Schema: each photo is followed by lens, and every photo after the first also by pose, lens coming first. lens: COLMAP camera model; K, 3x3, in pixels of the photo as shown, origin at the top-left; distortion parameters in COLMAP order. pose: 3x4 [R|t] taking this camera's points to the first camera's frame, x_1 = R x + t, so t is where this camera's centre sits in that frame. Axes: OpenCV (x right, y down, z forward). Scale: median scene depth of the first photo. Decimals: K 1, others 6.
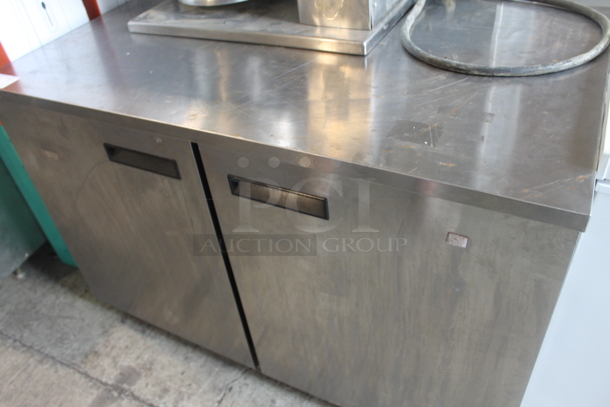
lens RADIAL K [[534.9, 0, 305.5], [0, 534.9, 213.9], [0, 0, 1]] dist [-0.198296, 0.194723]
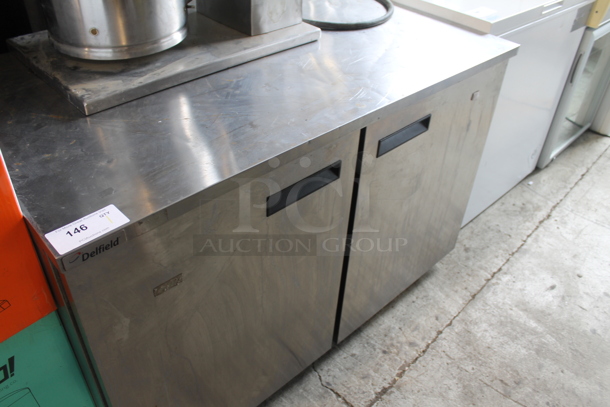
lens RADIAL K [[497.4, 0, 305.0], [0, 497.4, 203.5], [0, 0, 1]] dist [-0.190482, 0.149300]
pose [[0.303824, -0.485471, 0.819761, -0.795734], [0.566823, 0.783695, 0.254034, -0.225518], [-0.765769, 0.387478, 0.513282, 0.405220]]
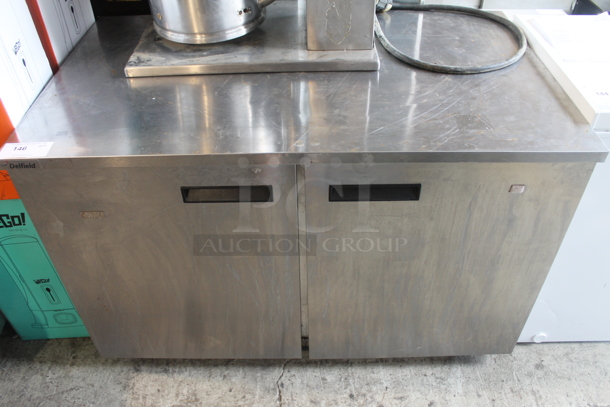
lens RADIAL K [[534.9, 0, 305.5], [0, 534.9, 213.9], [0, 0, 1]] dist [-0.198296, 0.194723]
pose [[0.872872, -0.252969, 0.417254, -0.478336], [0.250400, 0.966160, 0.061932, -0.067743], [-0.418801, 0.050422, 0.906677, -0.034183]]
